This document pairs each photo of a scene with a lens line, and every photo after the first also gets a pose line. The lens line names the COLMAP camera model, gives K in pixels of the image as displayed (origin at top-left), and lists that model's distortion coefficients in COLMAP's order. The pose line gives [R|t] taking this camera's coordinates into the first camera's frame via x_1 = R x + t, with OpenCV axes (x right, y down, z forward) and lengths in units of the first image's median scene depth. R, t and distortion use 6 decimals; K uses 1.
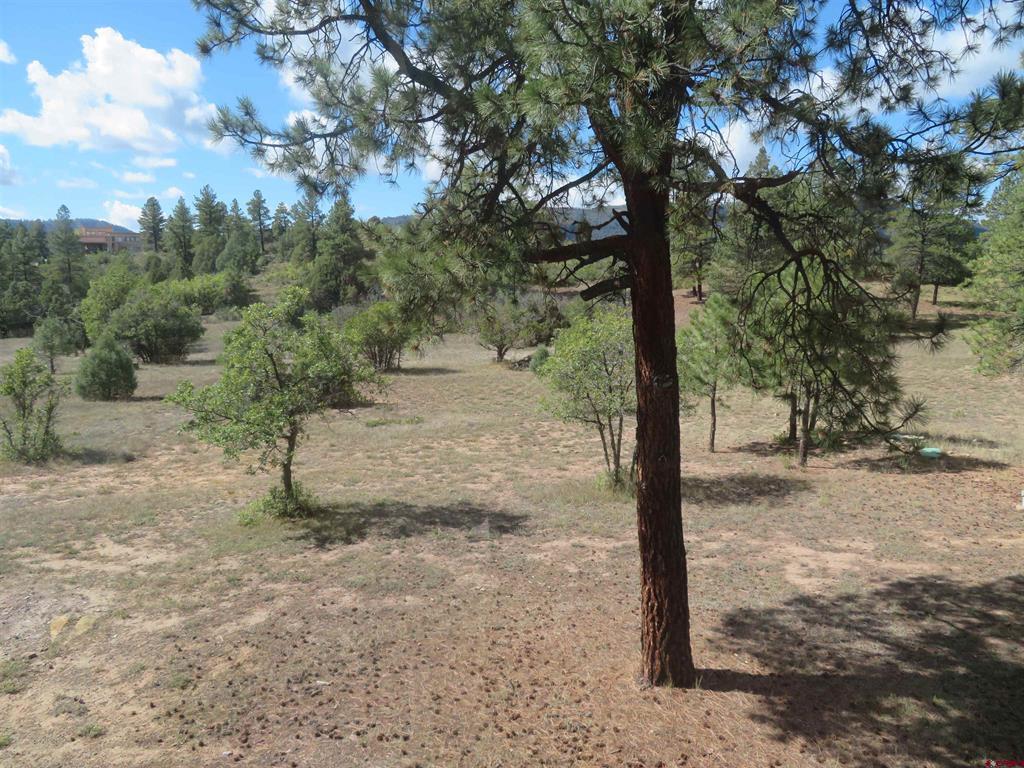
lens RADIAL K [[719.4, 0, 511.6], [0, 719.4, 385.7], [0, 0, 1]] dist [-0.025252, 0.004696]
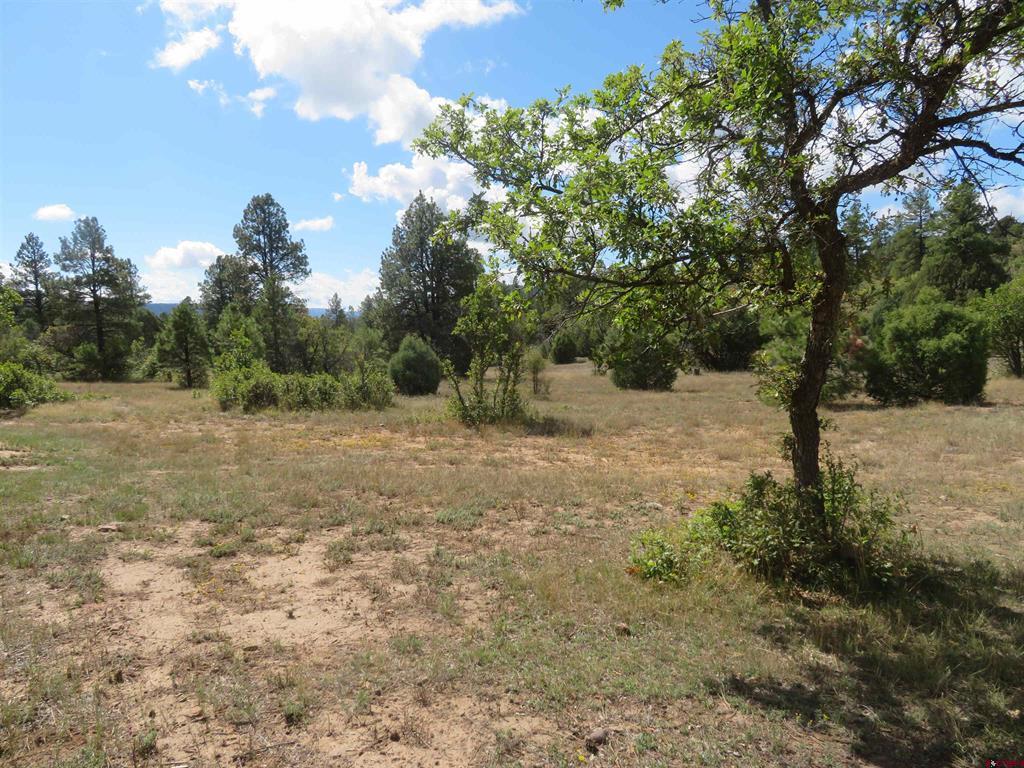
lens RADIAL K [[719.4, 0, 511.9], [0, 719.4, 383.3], [0, 0, 1]] dist [-0.025252, 0.004696]
pose [[0.709796, 0.032829, -0.703642, -0.030443], [-0.076988, 0.996545, -0.031166, 0.019239], [0.700187, 0.076293, 0.709871, 0.111501]]
